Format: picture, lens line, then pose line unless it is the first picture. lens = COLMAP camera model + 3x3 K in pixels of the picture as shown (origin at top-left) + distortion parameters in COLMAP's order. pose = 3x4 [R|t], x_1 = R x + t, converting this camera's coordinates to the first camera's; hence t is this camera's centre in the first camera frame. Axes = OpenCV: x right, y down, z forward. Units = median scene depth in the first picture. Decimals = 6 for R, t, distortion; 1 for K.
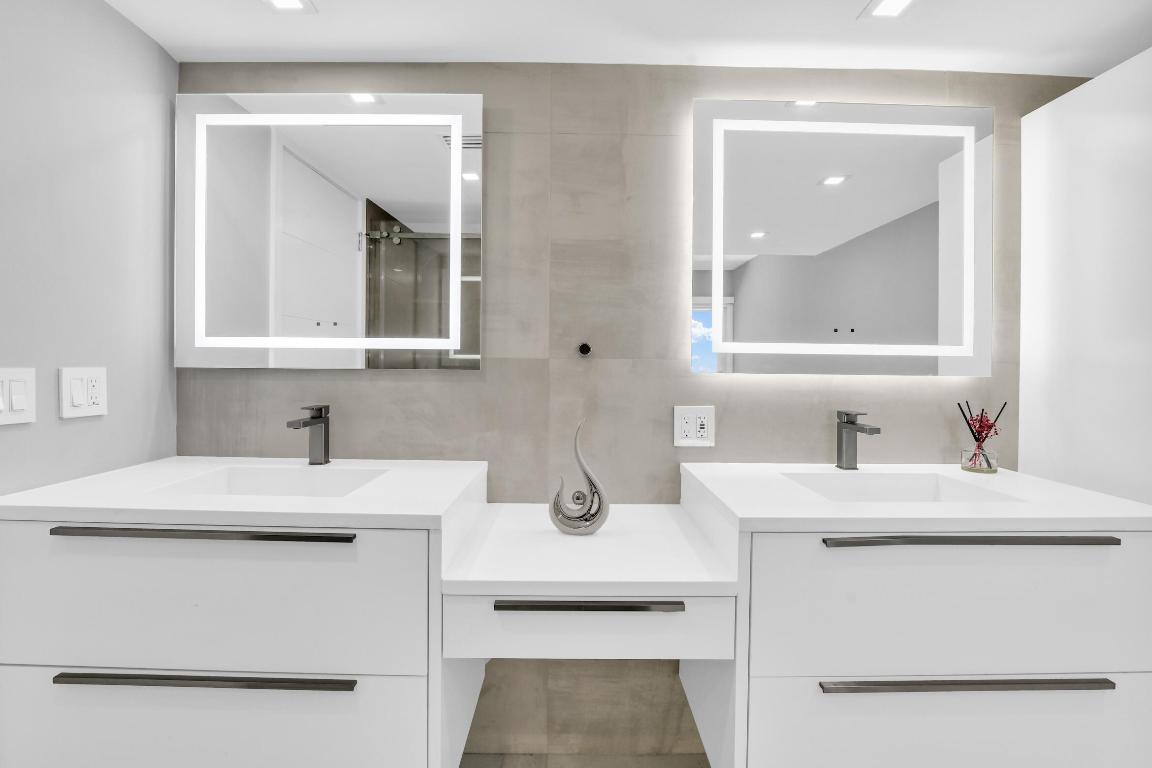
lens RADIAL K [[517.9, 0, 575.8], [0, 517.9, 376.8], [0, 0, 1]] dist [-0.001275, 0.000152]
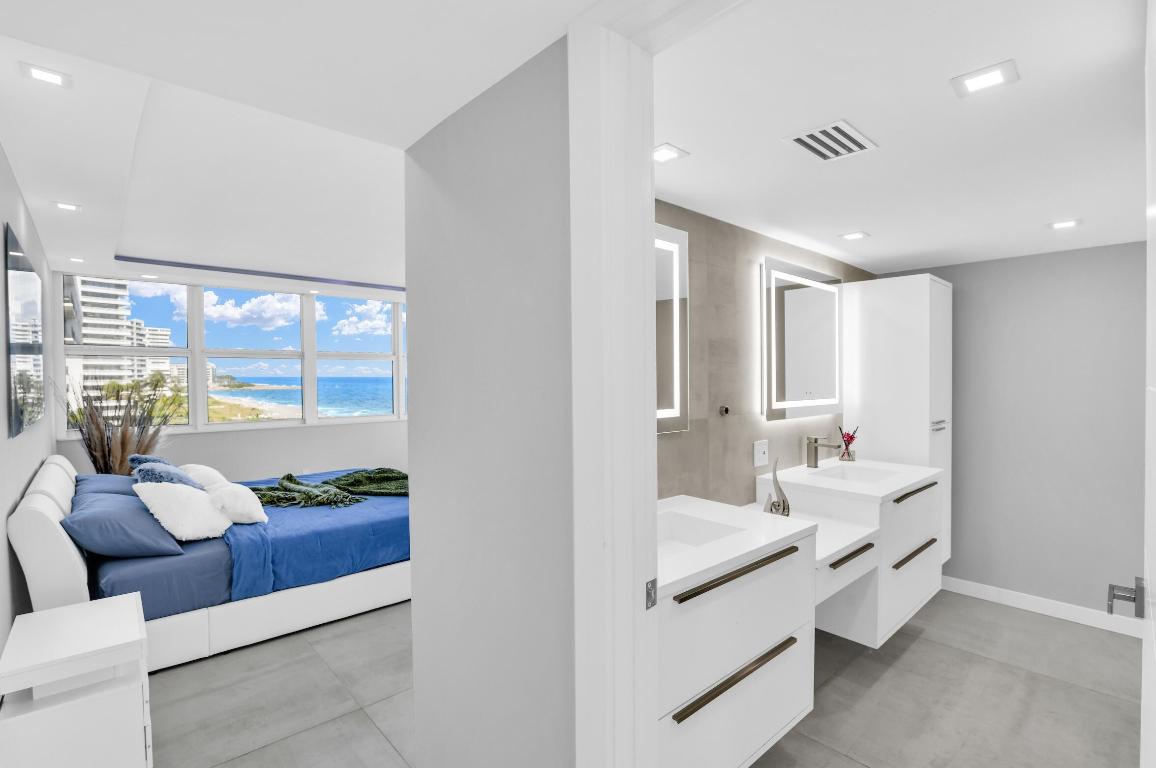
lens RADIAL K [[536.9, 0, 578.7], [0, 536.9, 386.2], [0, 0, 1]] dist [-0.006327, -0.000571]
pose [[0.739044, -0.026748, 0.673126, -1.351731], [0.008318, 0.999498, 0.030585, -0.175891], [-0.673606, -0.017004, 0.738895, 0.125137]]
